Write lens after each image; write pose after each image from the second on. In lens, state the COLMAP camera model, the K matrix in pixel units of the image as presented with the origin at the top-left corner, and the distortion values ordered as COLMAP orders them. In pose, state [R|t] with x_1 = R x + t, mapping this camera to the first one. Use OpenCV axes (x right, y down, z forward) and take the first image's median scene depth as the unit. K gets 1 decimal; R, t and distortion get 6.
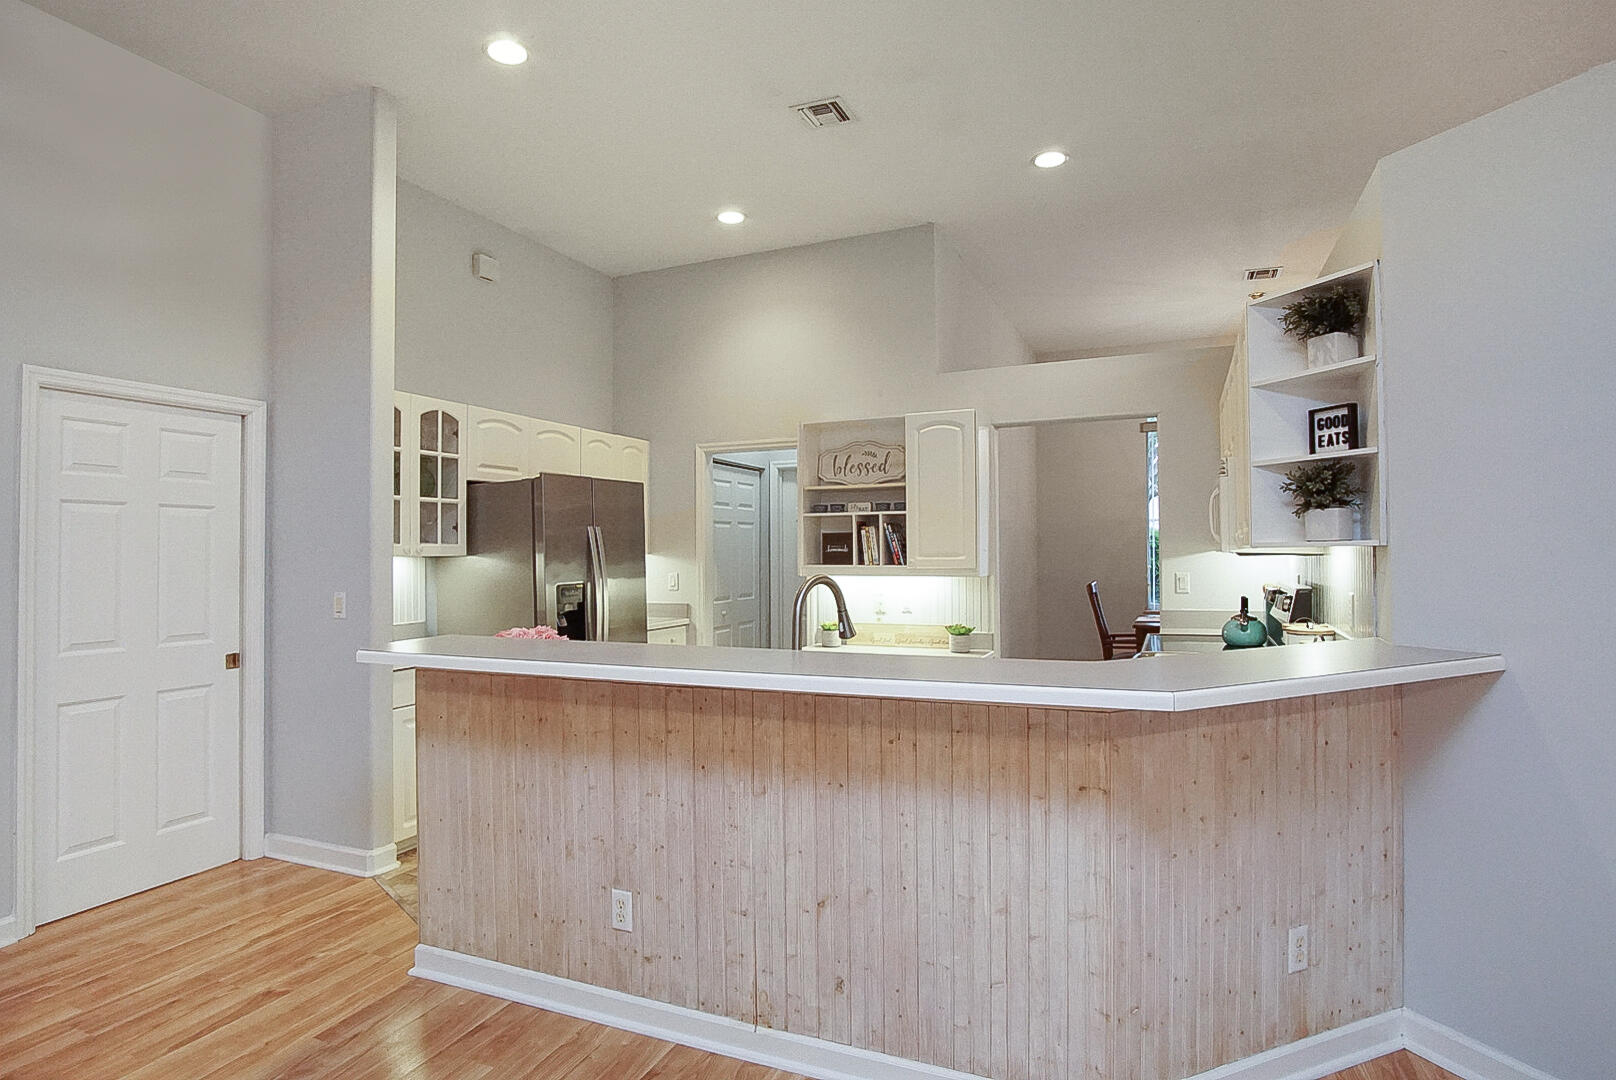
lens RADIAL K [[873.2, 0, 811.4], [0, 873.2, 541.4], [0, 0, 1]] dist [-0.007205, -0.001621]
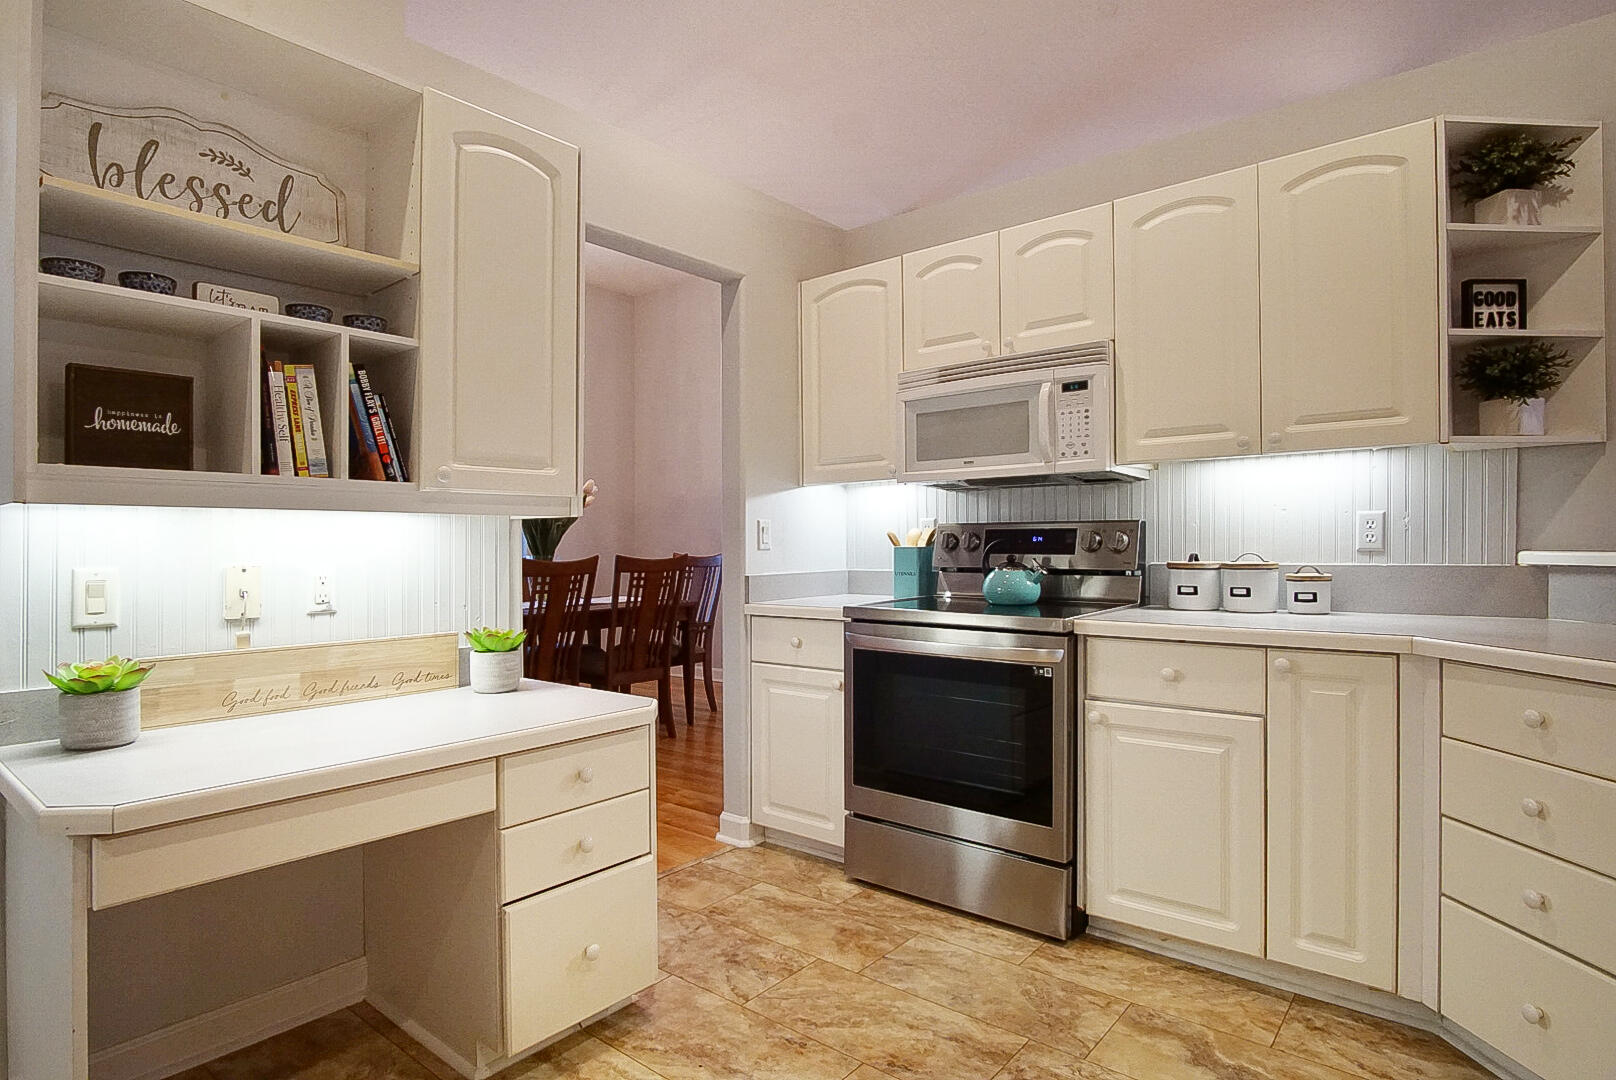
lens RADIAL K [[873.2, 0, 807.8], [0, 873.2, 536.7], [0, 0, 1]] dist [-0.007205, -0.001621]
pose [[0.295046, 0.011934, 0.955409, -0.205595], [-0.004285, 0.999928, -0.011167, 0.054749], [-0.955474, -0.000799, 0.295076, 0.731996]]
